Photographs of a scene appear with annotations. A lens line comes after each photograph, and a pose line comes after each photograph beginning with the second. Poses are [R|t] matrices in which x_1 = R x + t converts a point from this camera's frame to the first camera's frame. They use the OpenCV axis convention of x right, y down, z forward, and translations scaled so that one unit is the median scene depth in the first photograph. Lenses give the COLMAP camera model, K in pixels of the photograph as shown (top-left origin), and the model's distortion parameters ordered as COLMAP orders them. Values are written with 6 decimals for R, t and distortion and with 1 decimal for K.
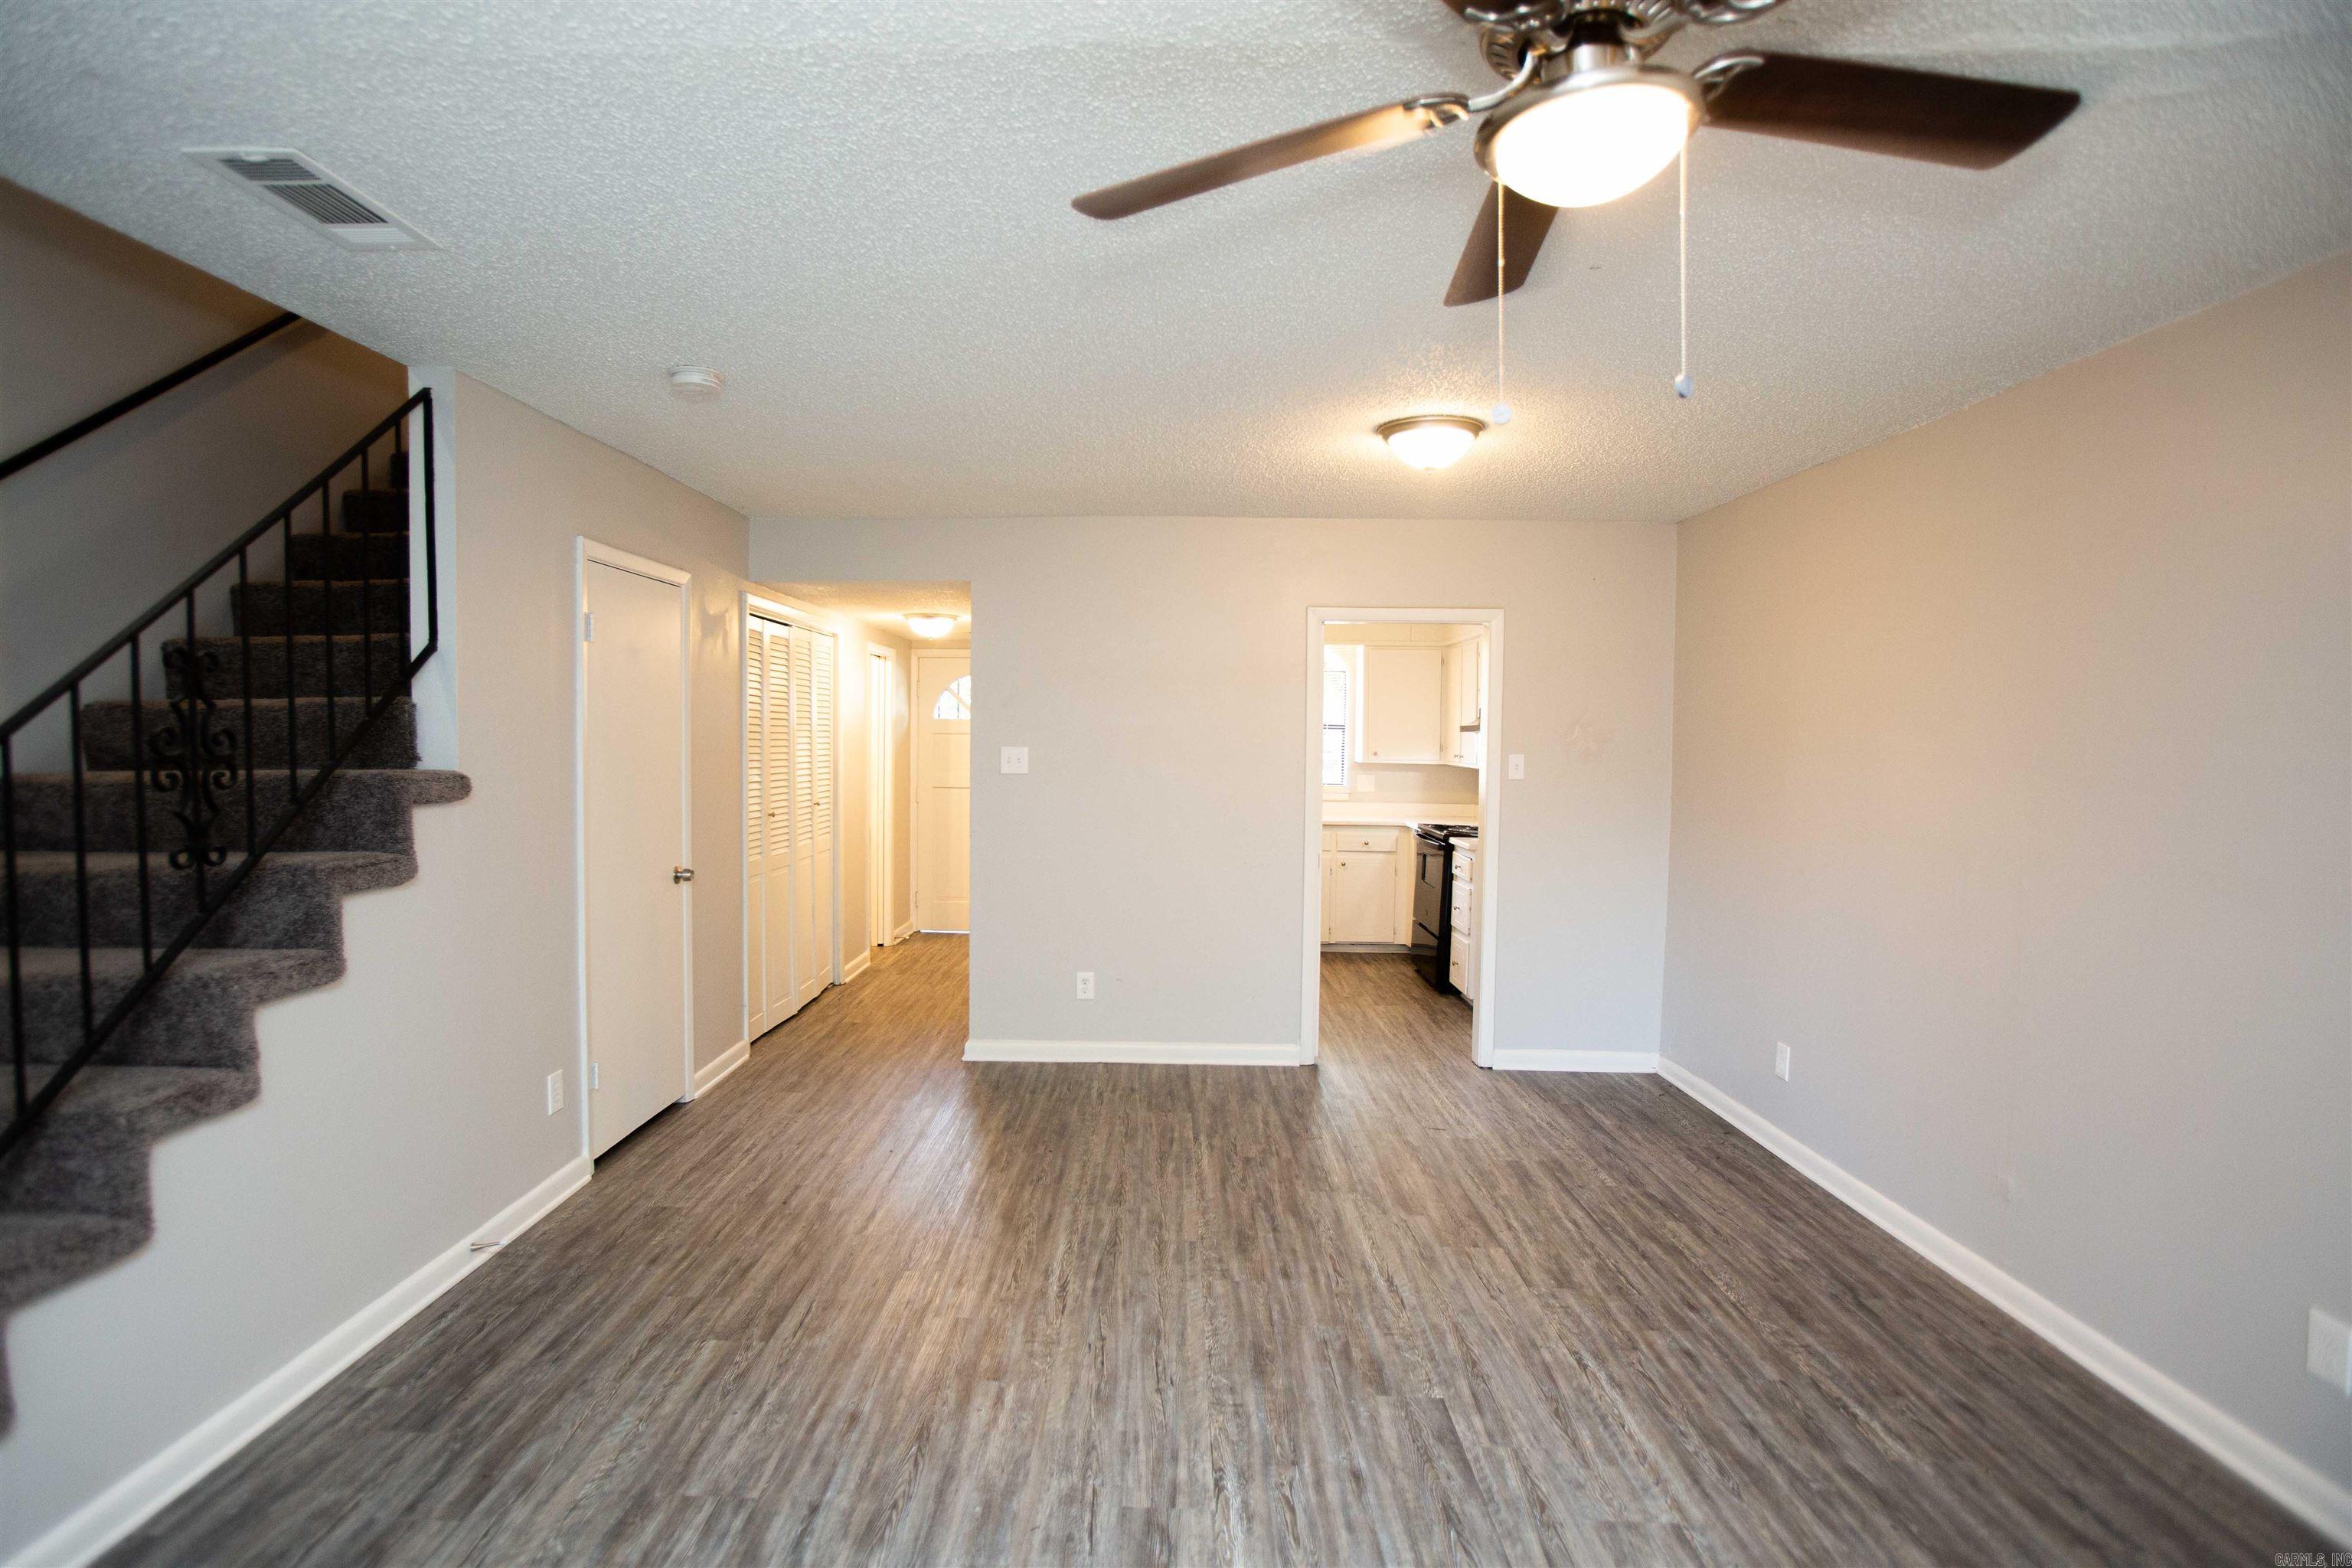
lens RADIAL K [[1176.7, 0, 1141.9], [0, 1176.7, 760.3], [0, 0, 1]] dist [-0.074239, 0.039860]
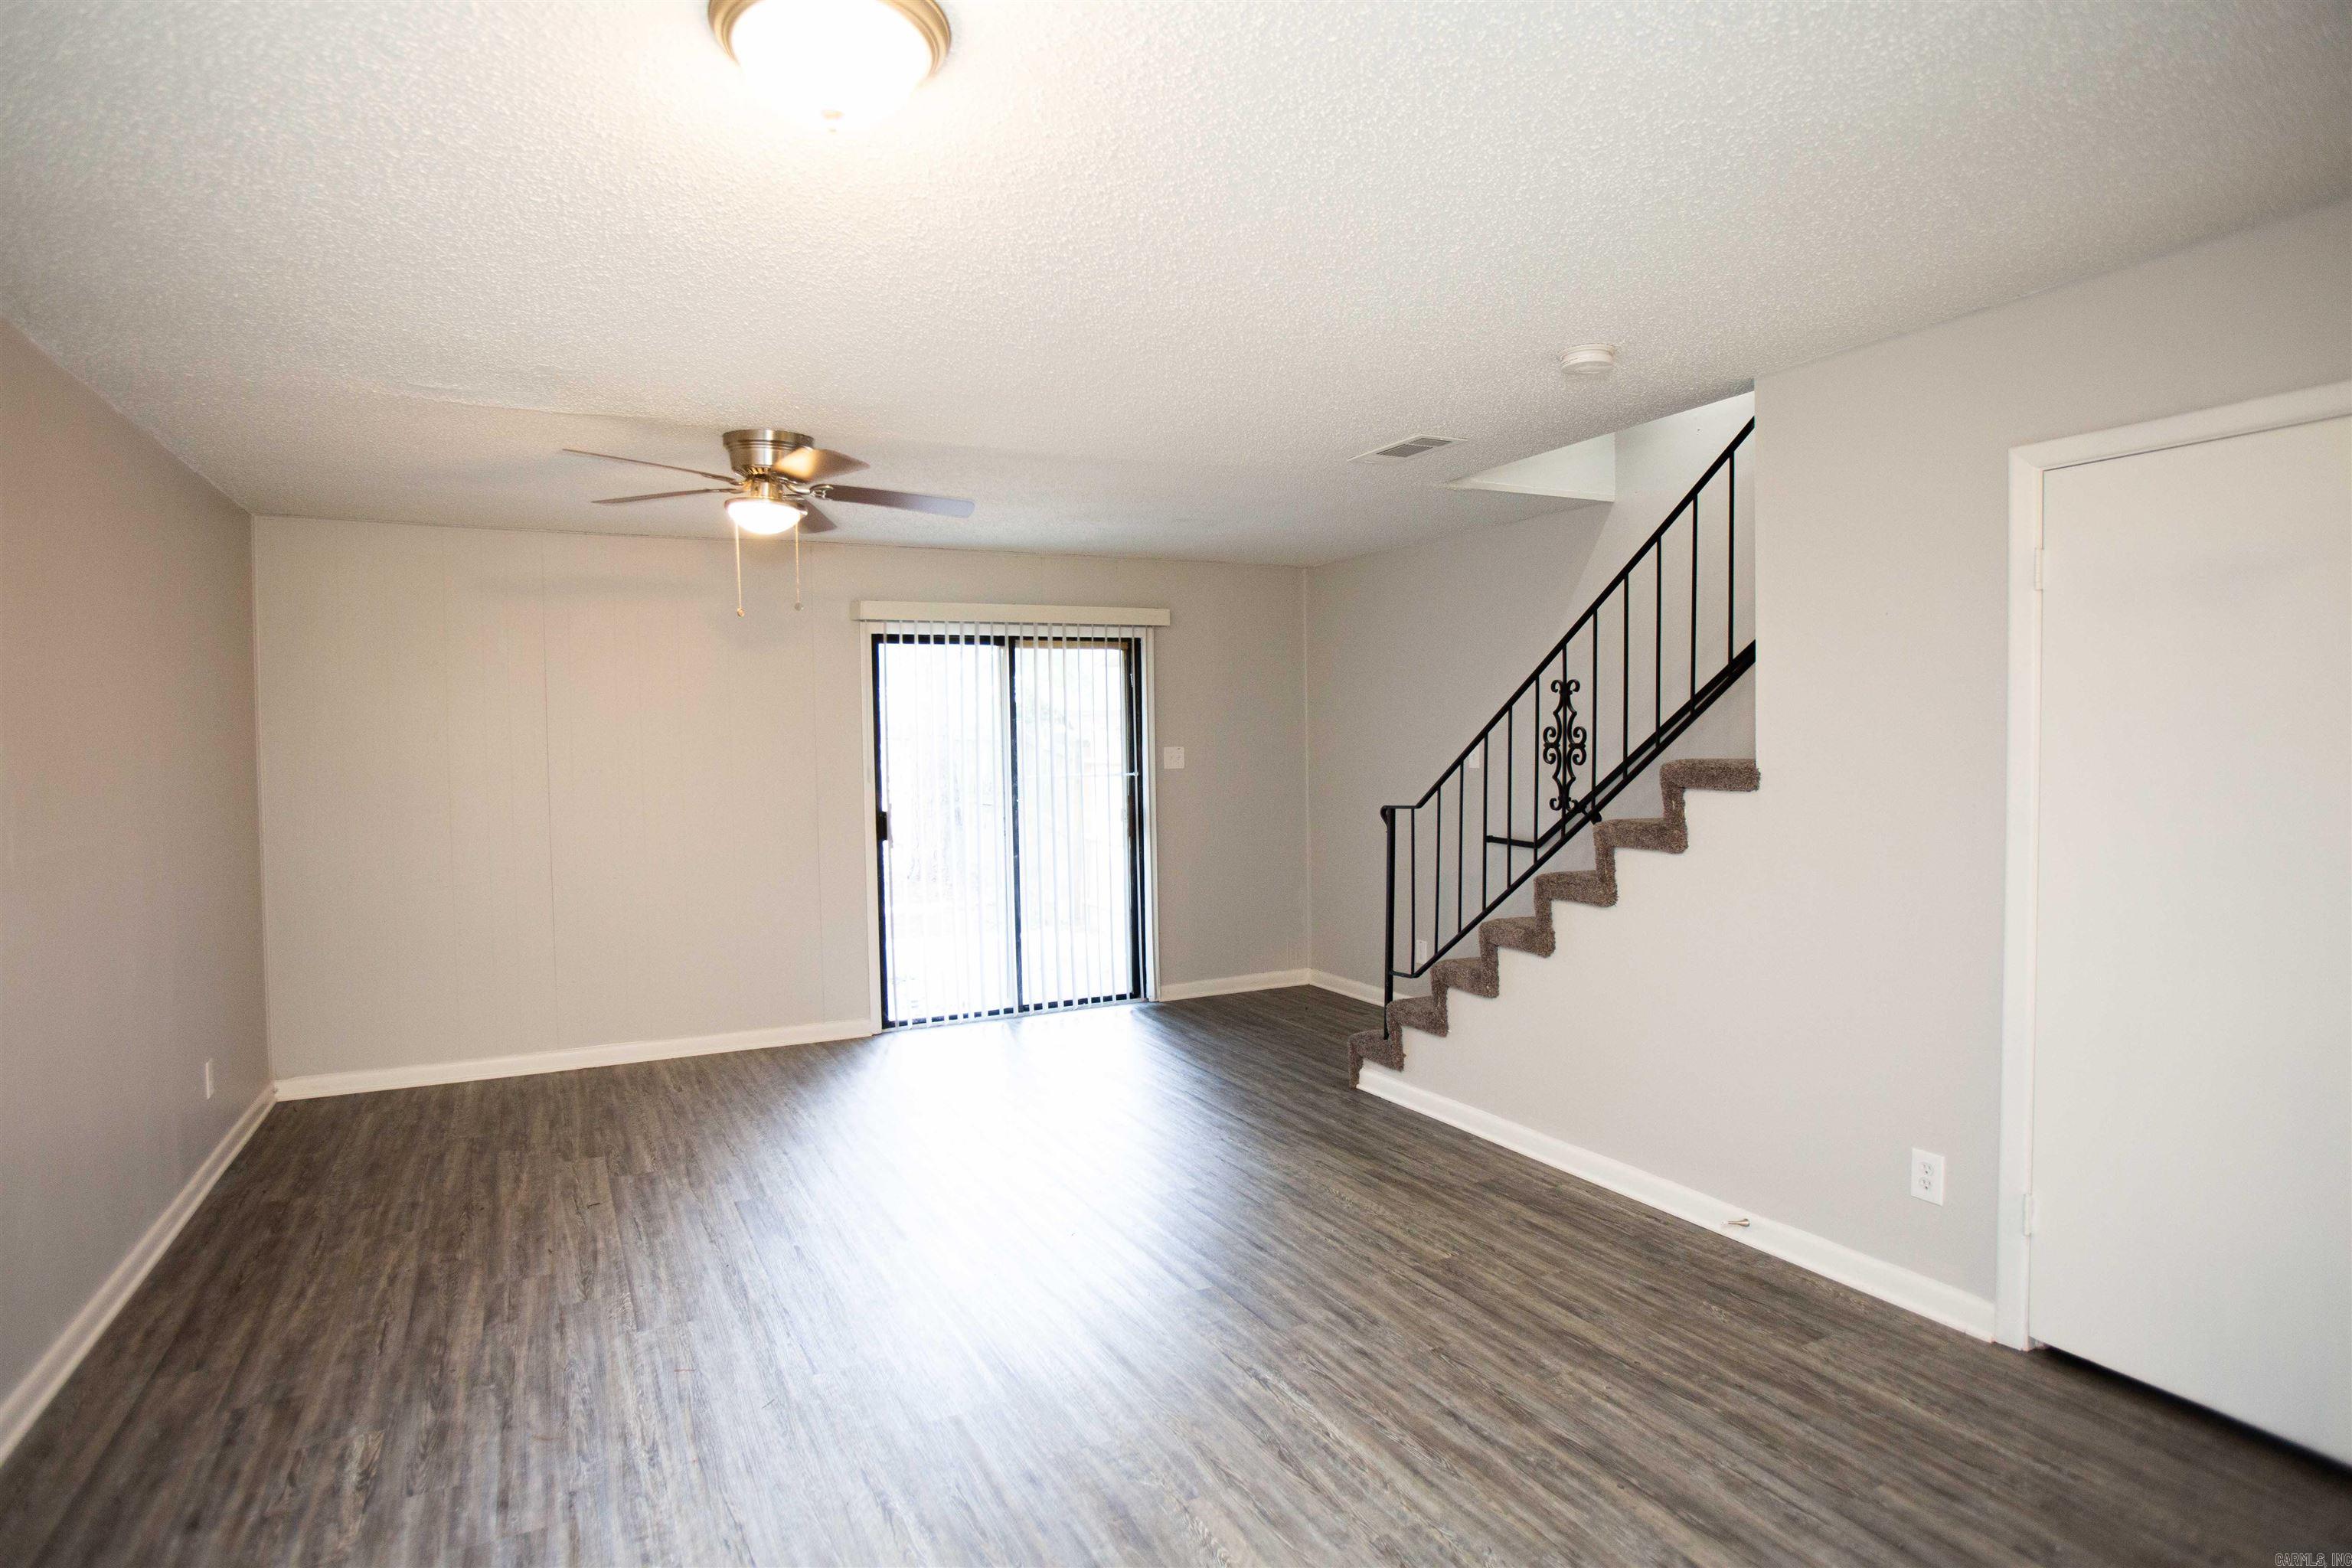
lens RADIAL K [[1274.7, 0, 1127.7], [0, 1274.7, 778.6], [0, 0, 1]] dist [-0.082586, 0.056369]
pose [[-0.886365, 0.016326, -0.462700, 0.523062], [-0.005443, 0.998942, 0.045672, -0.030221], [0.462956, 0.043001, -0.885338, 2.103327]]
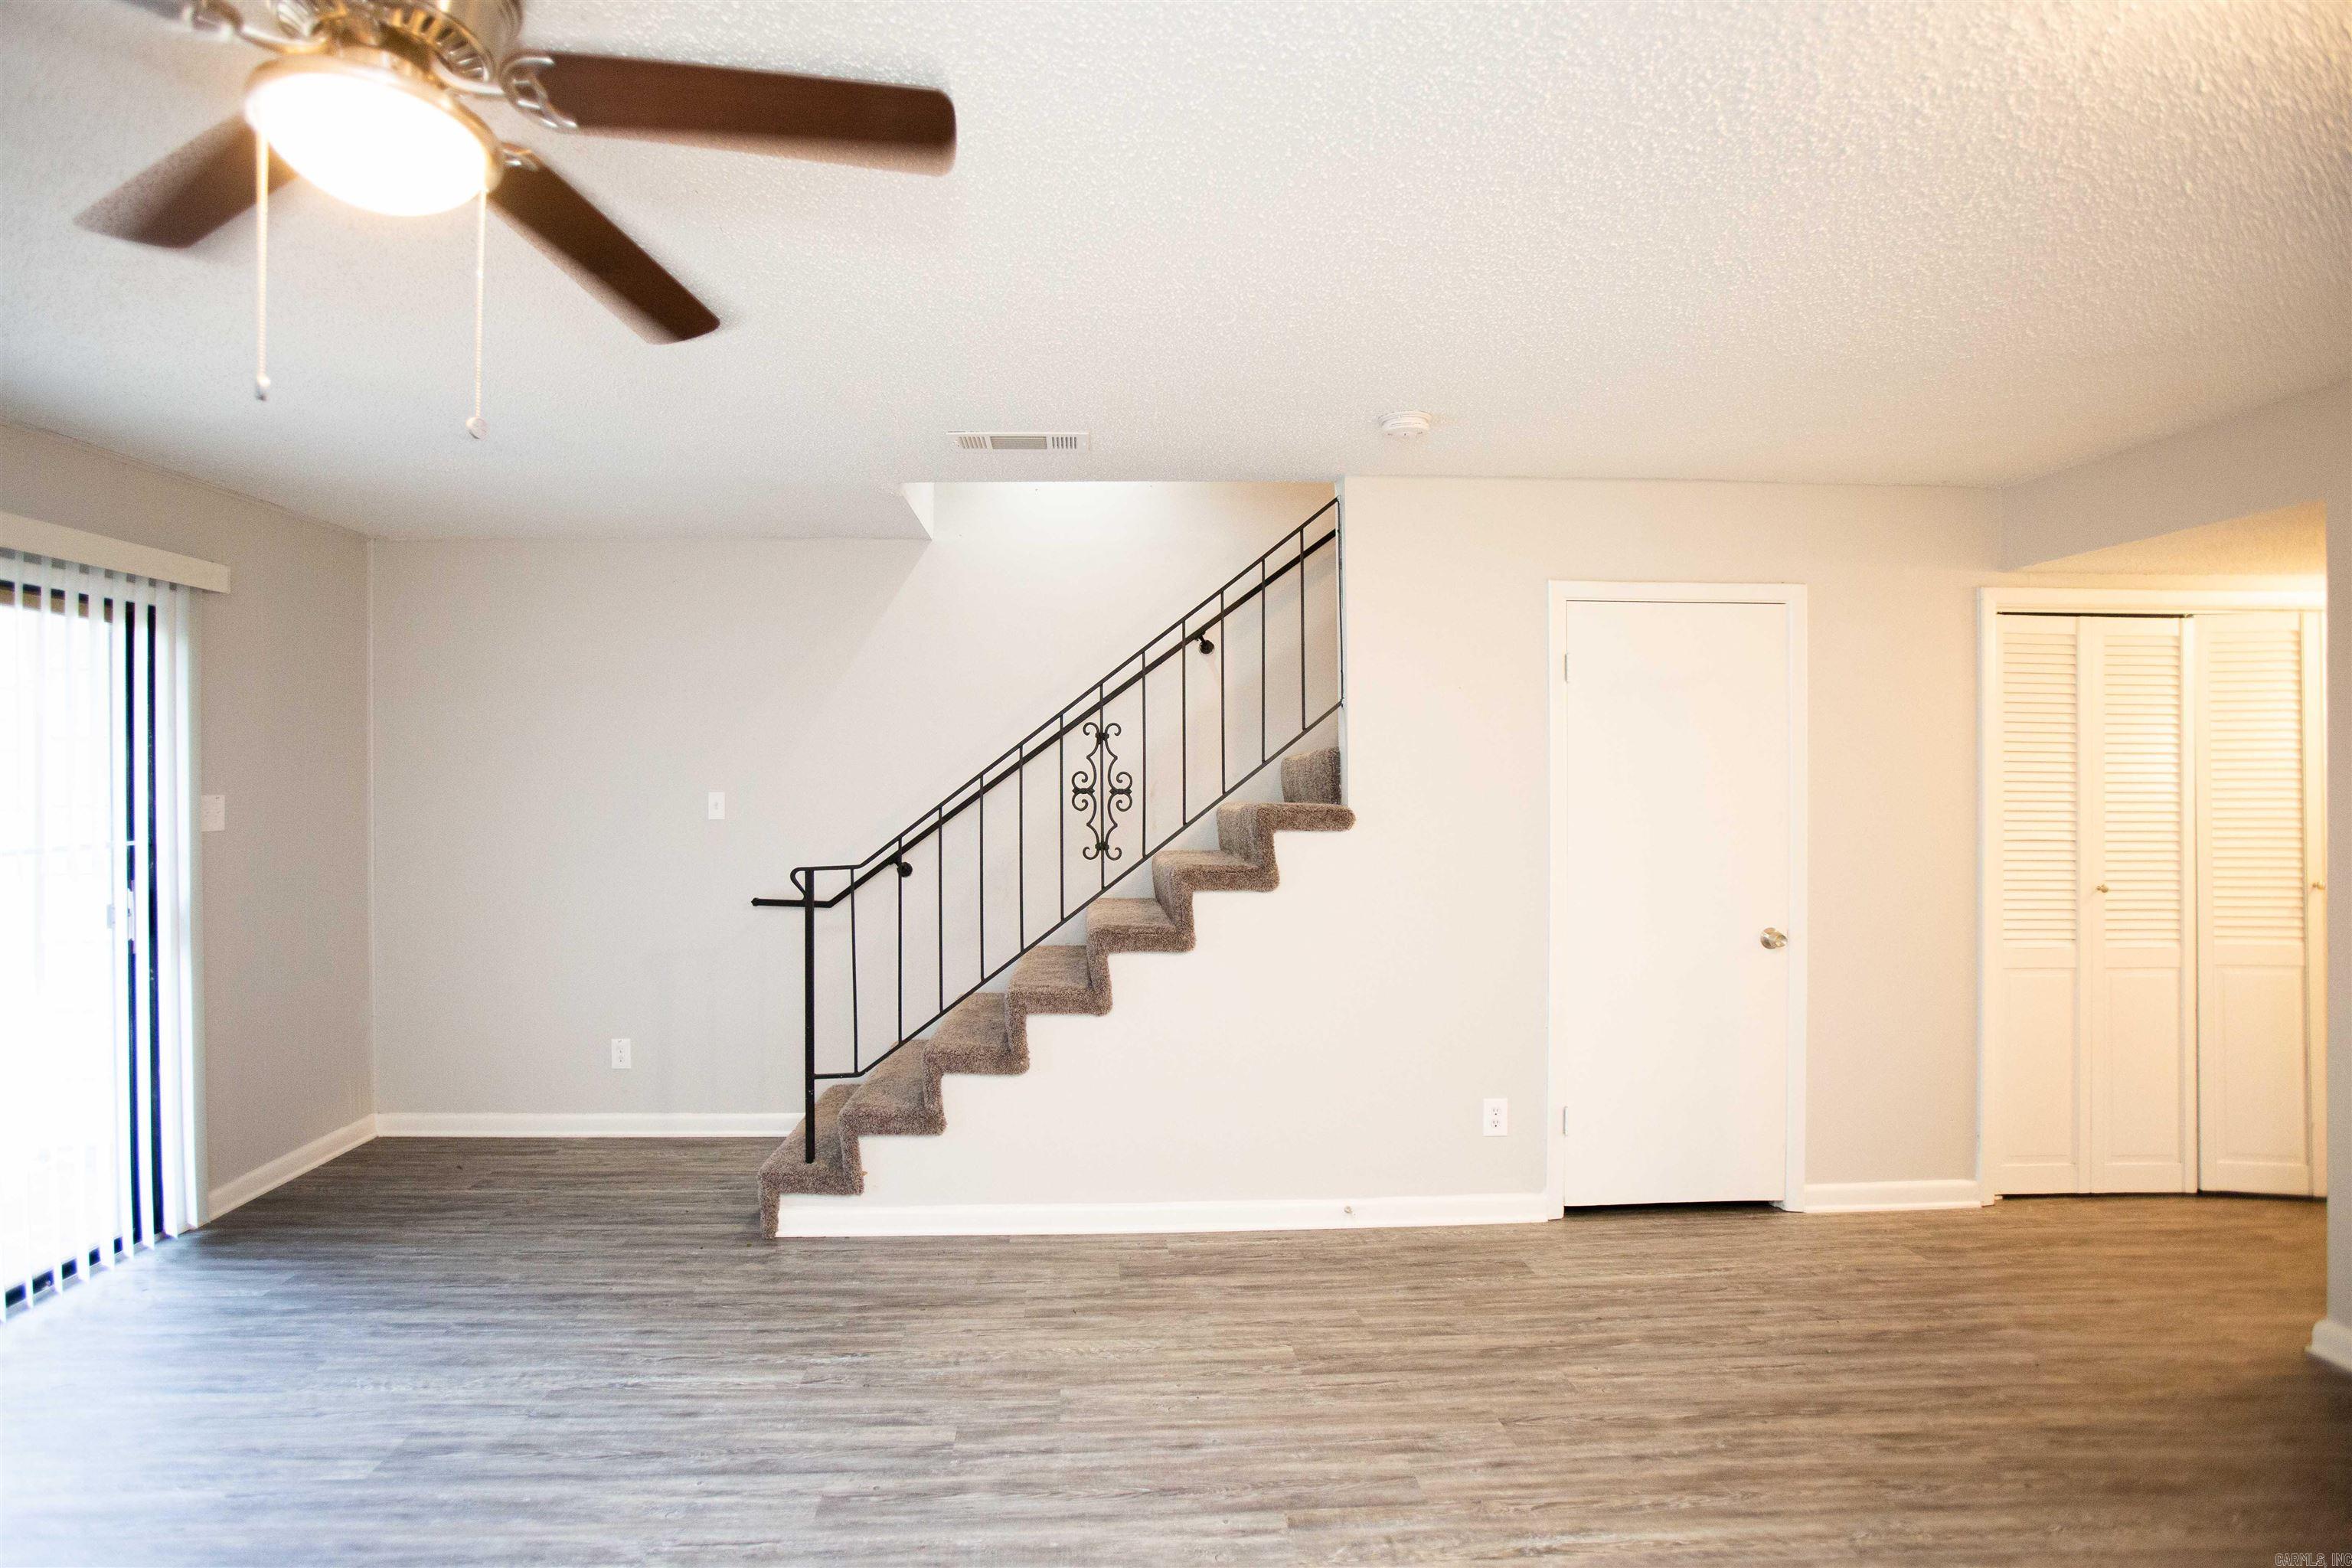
lens RADIAL K [[1176.7, 0, 1141.9], [0, 1176.7, 760.3], [0, 0, 1]] dist [-0.074239, 0.039860]
pose [[0.088383, -0.023593, -0.995807, 0.736423], [-0.019829, 0.999480, -0.025440, -0.003393], [0.995889, 0.021994, 0.087869, 0.822791]]
